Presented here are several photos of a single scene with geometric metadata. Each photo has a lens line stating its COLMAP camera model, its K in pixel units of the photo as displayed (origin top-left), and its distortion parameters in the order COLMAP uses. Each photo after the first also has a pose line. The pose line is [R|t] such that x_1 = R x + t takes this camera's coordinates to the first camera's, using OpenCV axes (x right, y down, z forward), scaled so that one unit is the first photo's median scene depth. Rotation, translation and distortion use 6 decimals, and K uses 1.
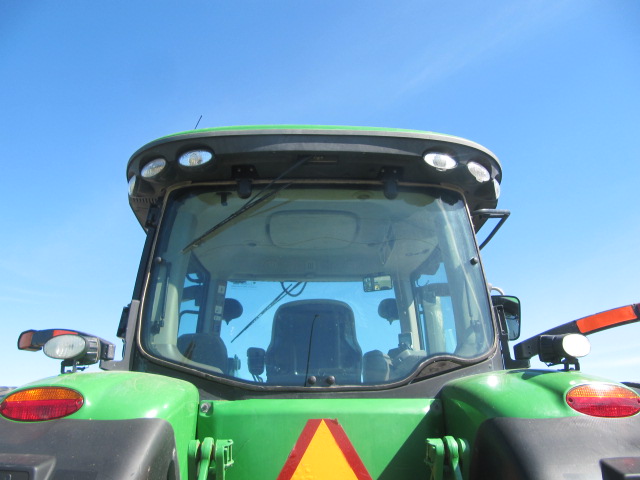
lens RADIAL K [[527.4, 0, 317.0], [0, 527.4, 240.1], [0, 0, 1]] dist [-0.056089, 0.021075]
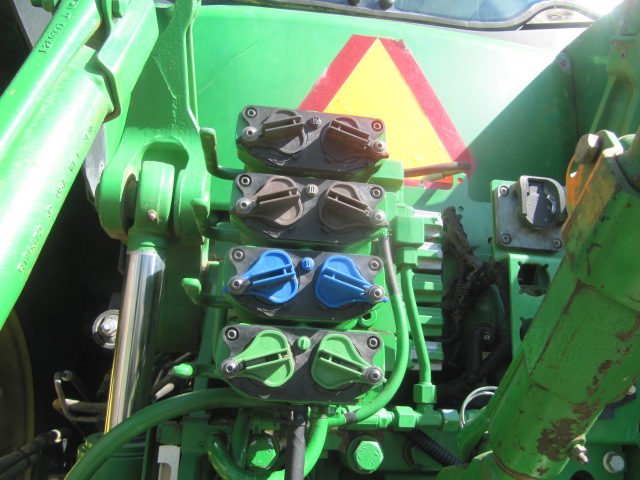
lens RADIAL K [[527.4, 0, 317.6], [0, 527.4, 241.0], [0, 0, 1]] dist [-0.056089, 0.021075]
pose [[0.993959, 0.078033, 0.077179, -0.063685], [-0.088144, 0.986542, 0.137717, 0.399526], [-0.065394, -0.143688, 0.987460, 0.361883]]
